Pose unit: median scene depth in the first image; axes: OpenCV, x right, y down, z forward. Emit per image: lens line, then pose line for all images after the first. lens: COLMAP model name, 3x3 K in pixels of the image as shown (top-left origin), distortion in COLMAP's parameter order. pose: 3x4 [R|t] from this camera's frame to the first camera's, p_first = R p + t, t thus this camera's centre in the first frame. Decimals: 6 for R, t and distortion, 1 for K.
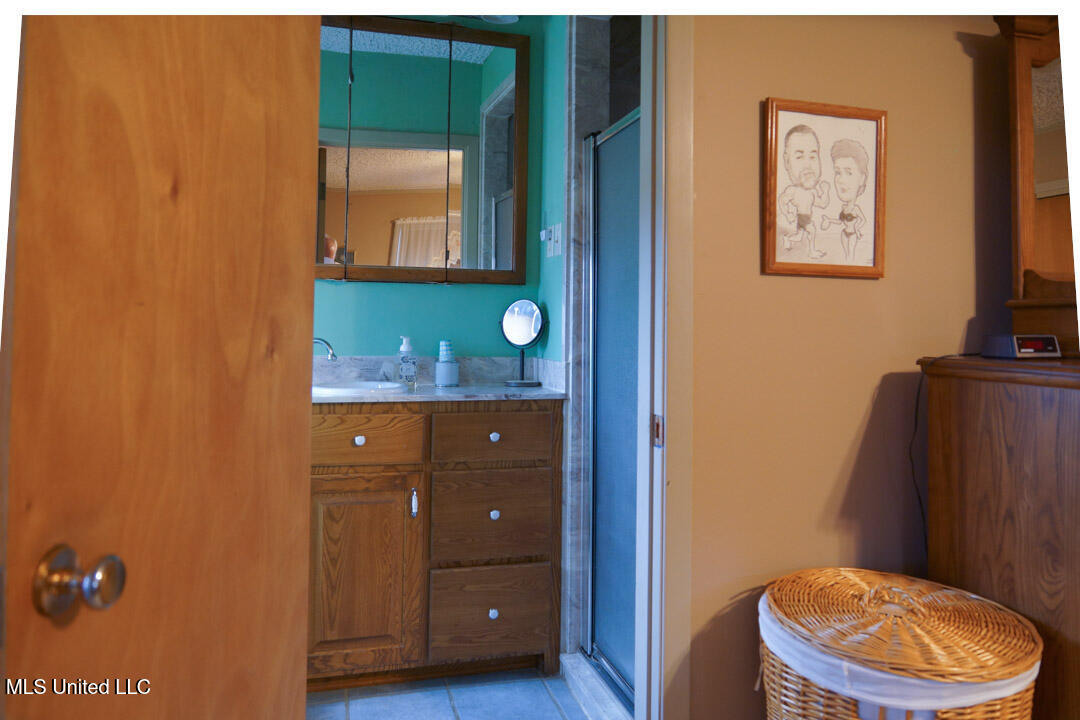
lens RADIAL K [[728.7, 0, 538.6], [0, 728.7, 300.7], [0, 0, 1]] dist [-0.001081, 0.000123]
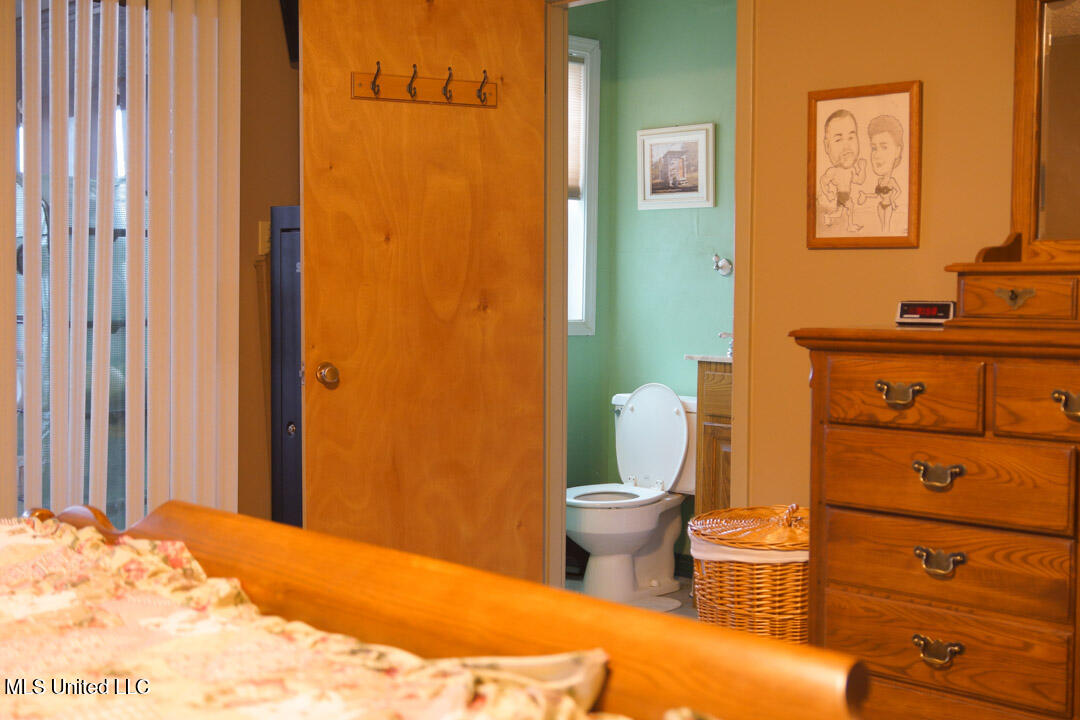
lens RADIAL K [[1358.5, 0, 528.5], [0, 1358.5, 361.9], [0, 0, 1]] dist [-0.013617, -0.027892]
pose [[0.460600, 0.039056, -0.886748, 1.948997], [0.024320, 0.998101, 0.056593, 0.008786], [0.887275, -0.047632, 0.458775, -0.360656]]
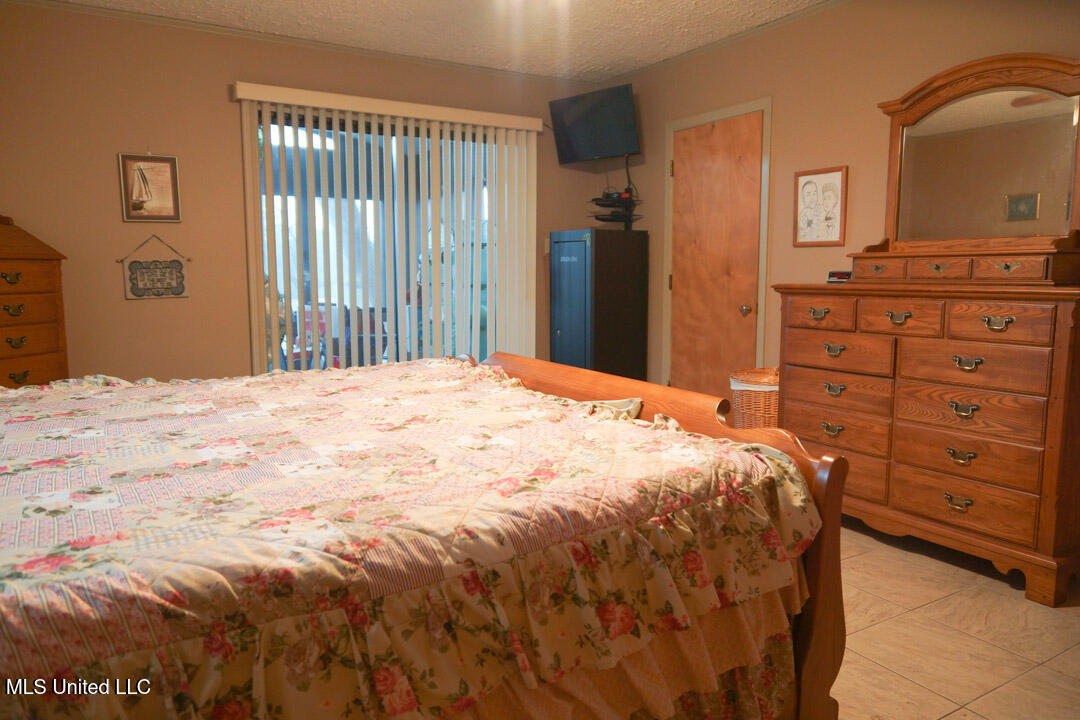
lens RADIAL K [[717.5, 0, 535.2], [0, 717.5, 342.6], [0, 0, 1]] dist [-0.004015, -0.001790]
pose [[0.243939, 0.085561, -0.966009, 2.361833], [0.035425, 0.994650, 0.097043, 0.016398], [0.969143, -0.057893, 0.239603, -0.405089]]
